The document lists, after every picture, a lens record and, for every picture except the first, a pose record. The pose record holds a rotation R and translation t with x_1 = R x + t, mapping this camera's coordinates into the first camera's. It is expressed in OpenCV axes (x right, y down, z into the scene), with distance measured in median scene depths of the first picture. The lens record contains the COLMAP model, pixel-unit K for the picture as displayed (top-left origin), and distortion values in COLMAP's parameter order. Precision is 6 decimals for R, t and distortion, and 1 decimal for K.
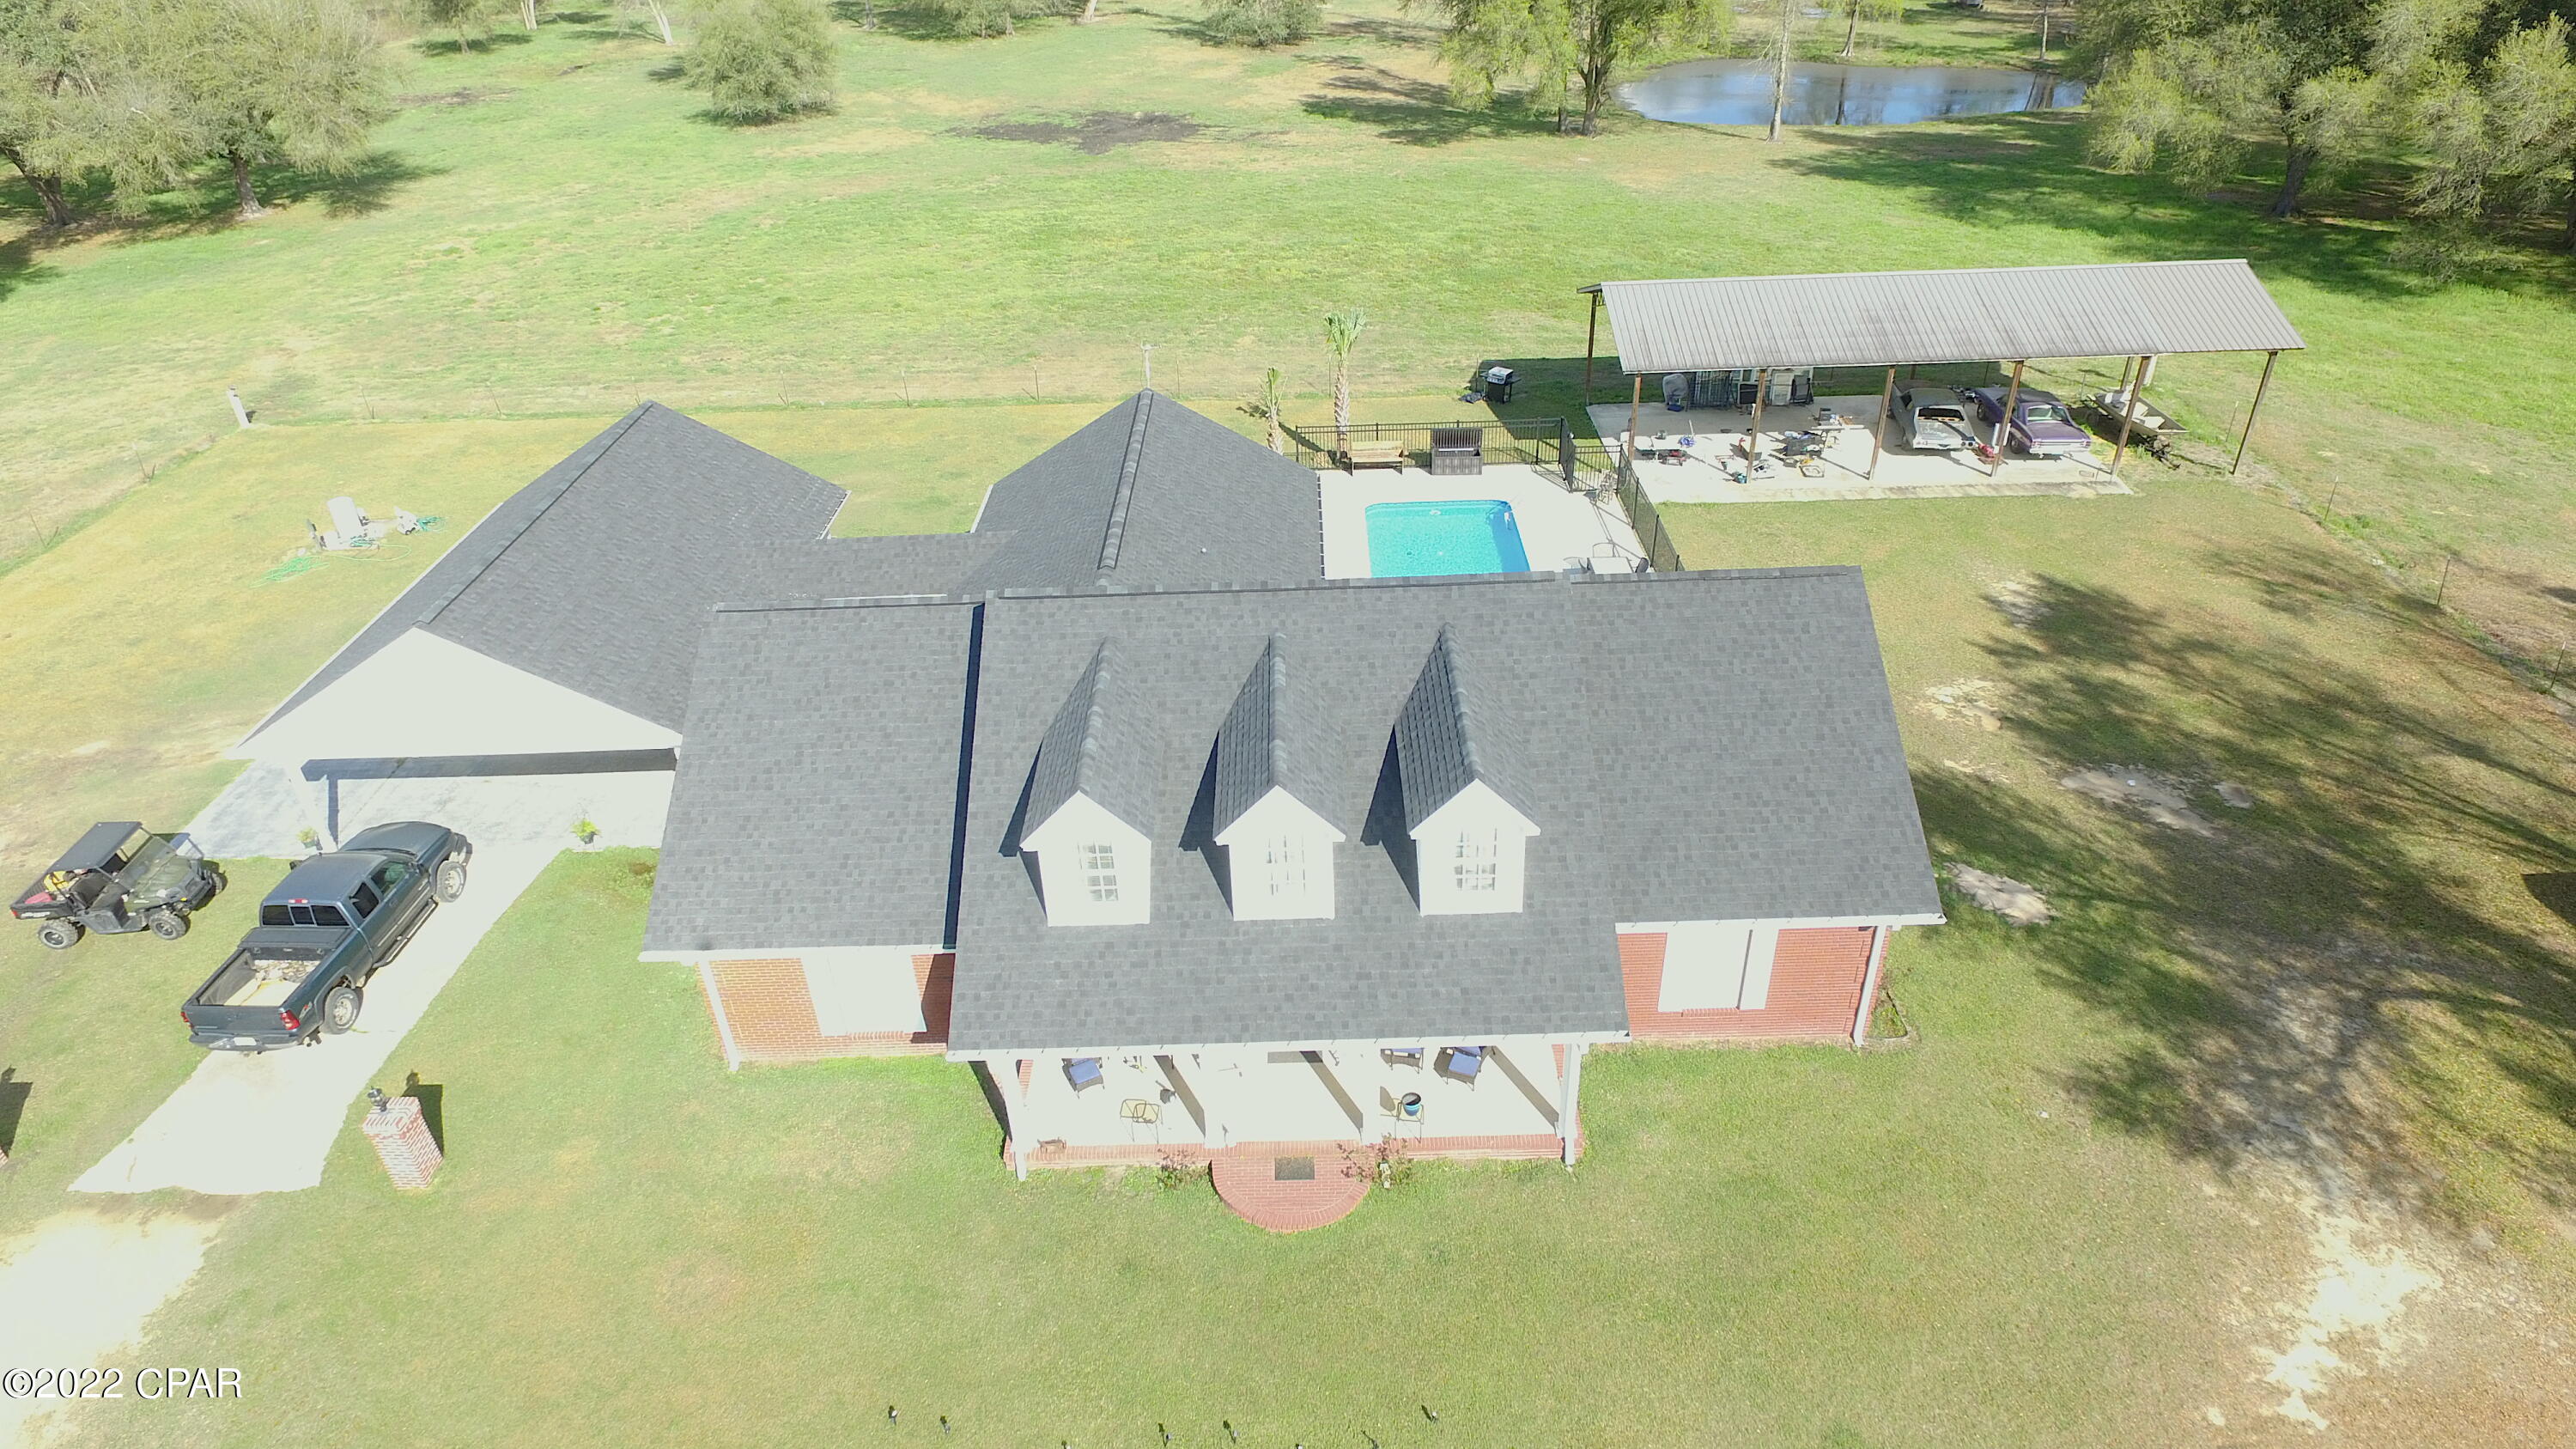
lens RADIAL K [[1504.8, 0, 1279.8], [0, 1504.8, 720.1], [0, 0, 1]] dist [-0.015679, 0.018669]
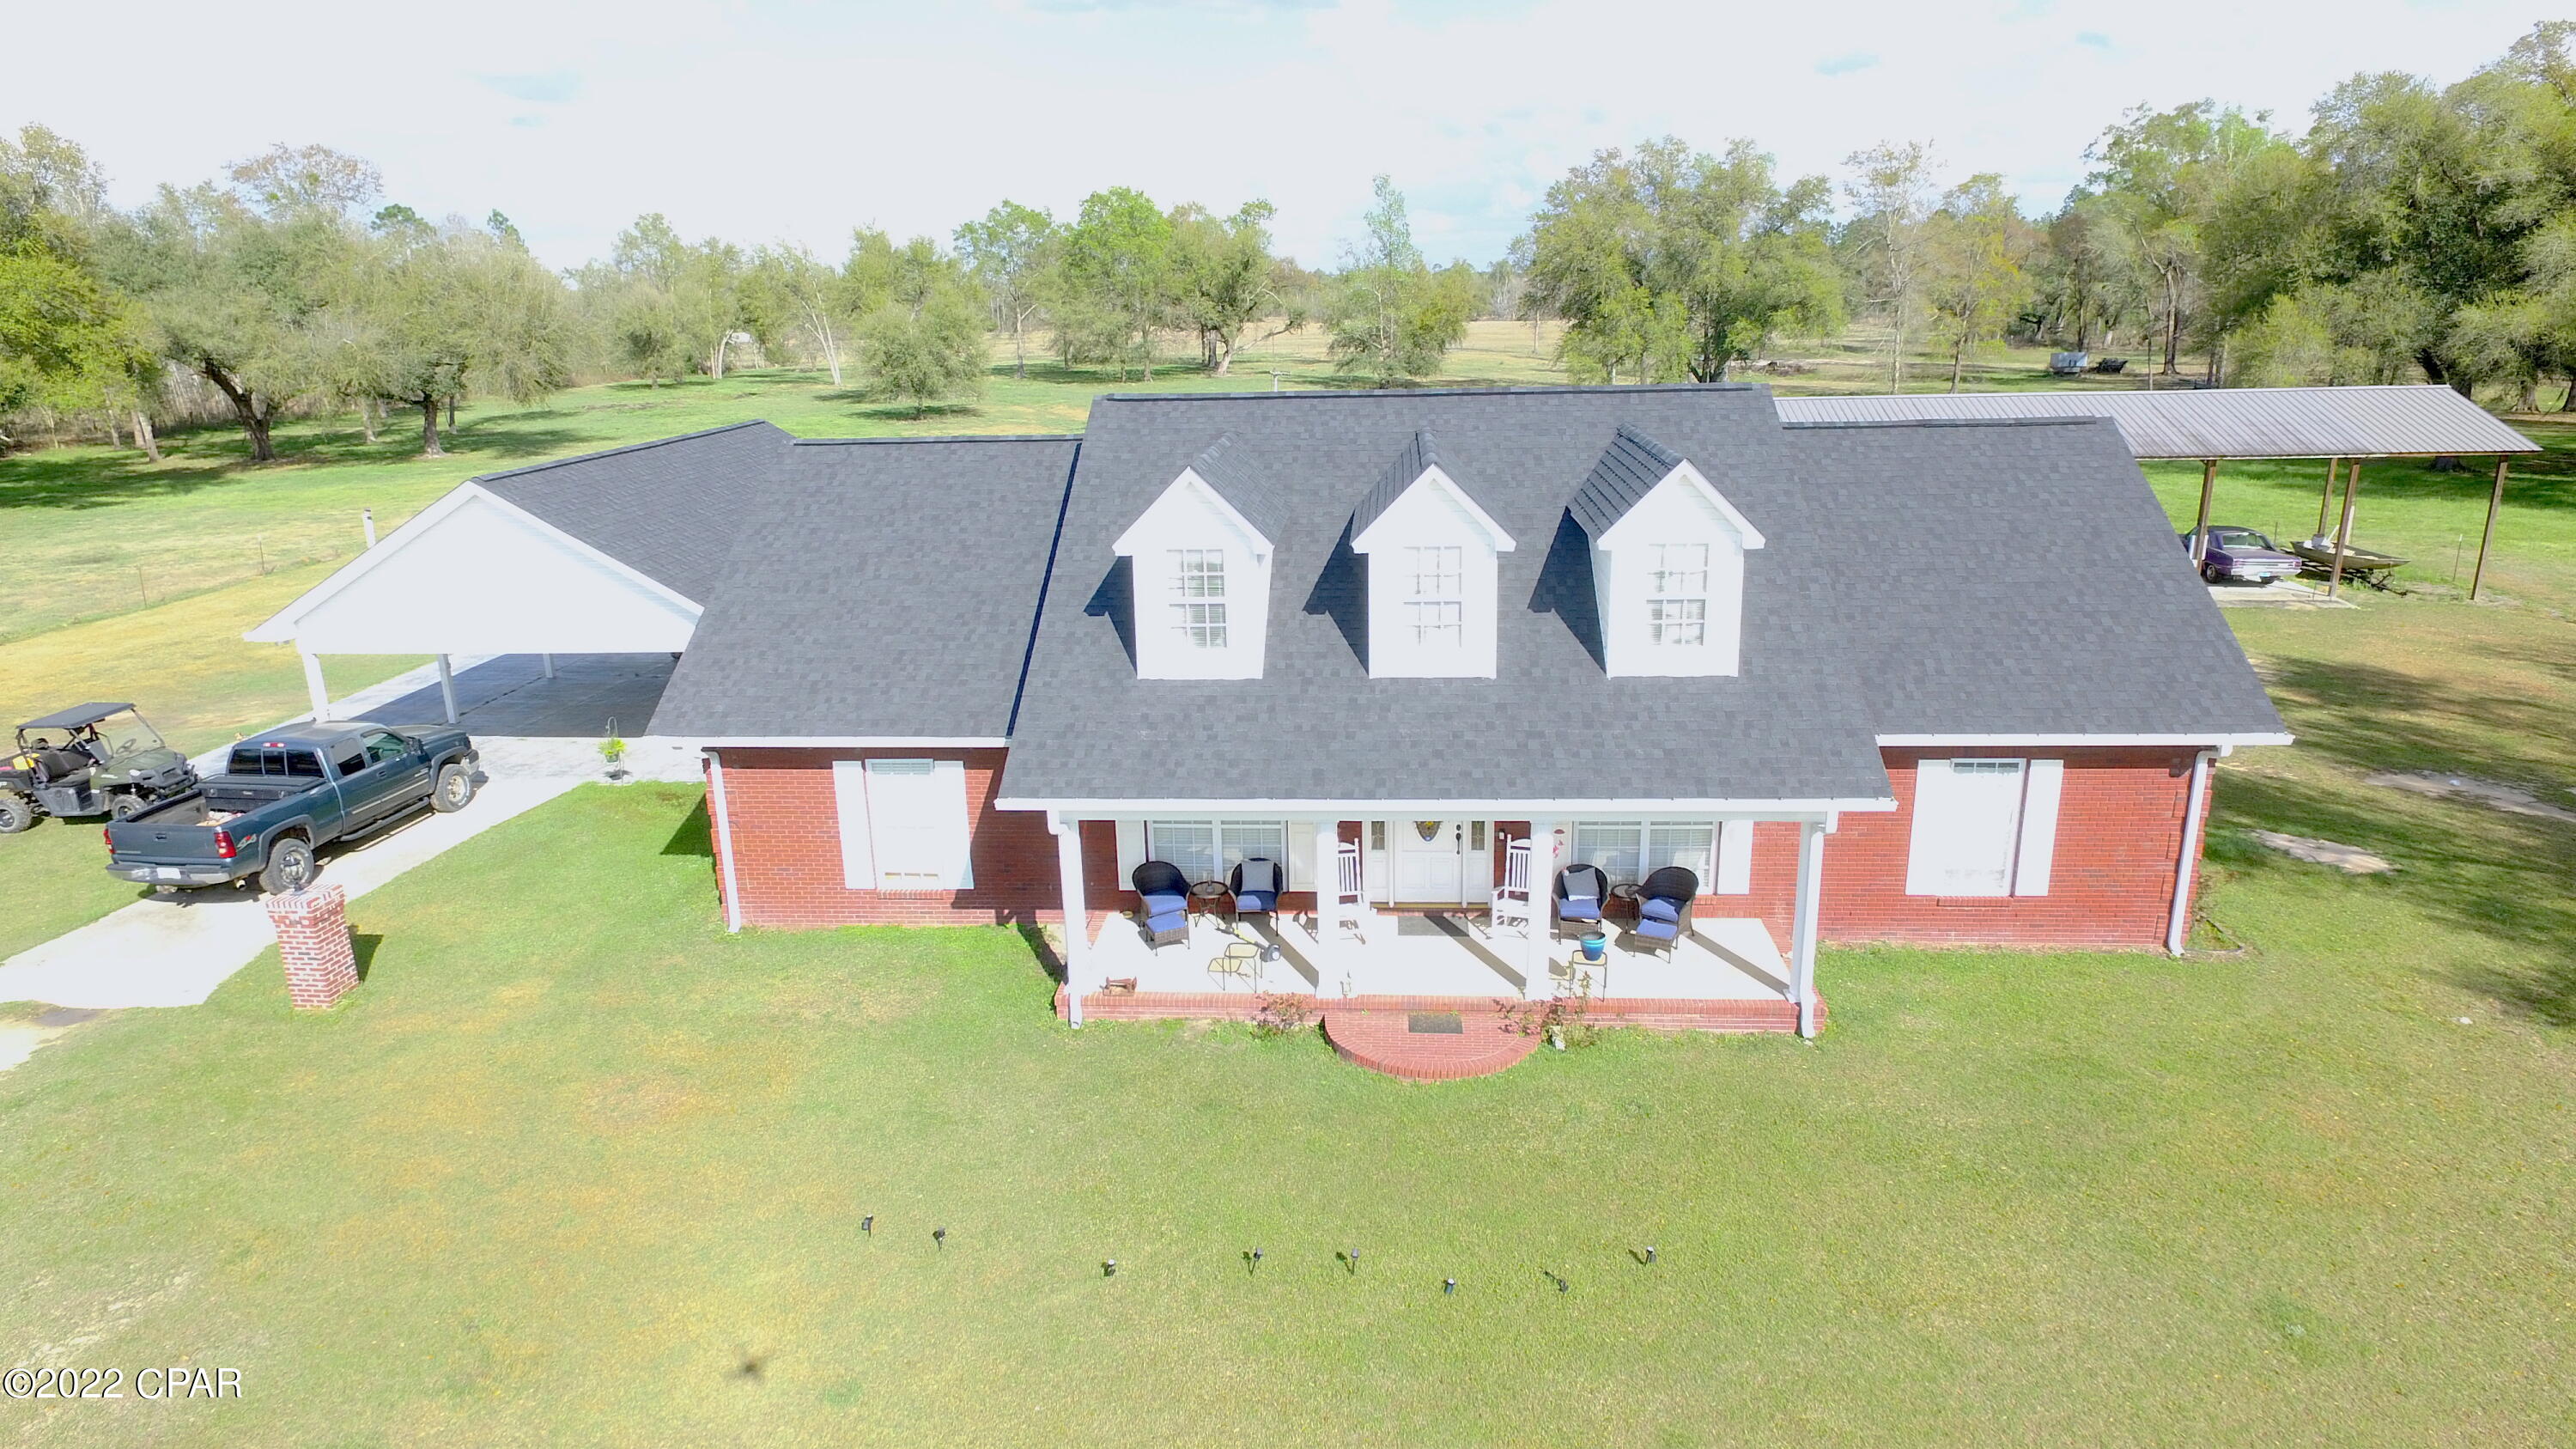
lens RADIAL K [[1504.8, 0, 1278.4], [0, 1504.8, 719.2], [0, 0, 1]] dist [-0.015679, 0.018669]
pose [[0.996969, 0.035655, -0.069149, -0.011363], [-0.053159, 0.961154, -0.270844, 0.187499], [0.056806, 0.273699, 0.960136, 0.120825]]
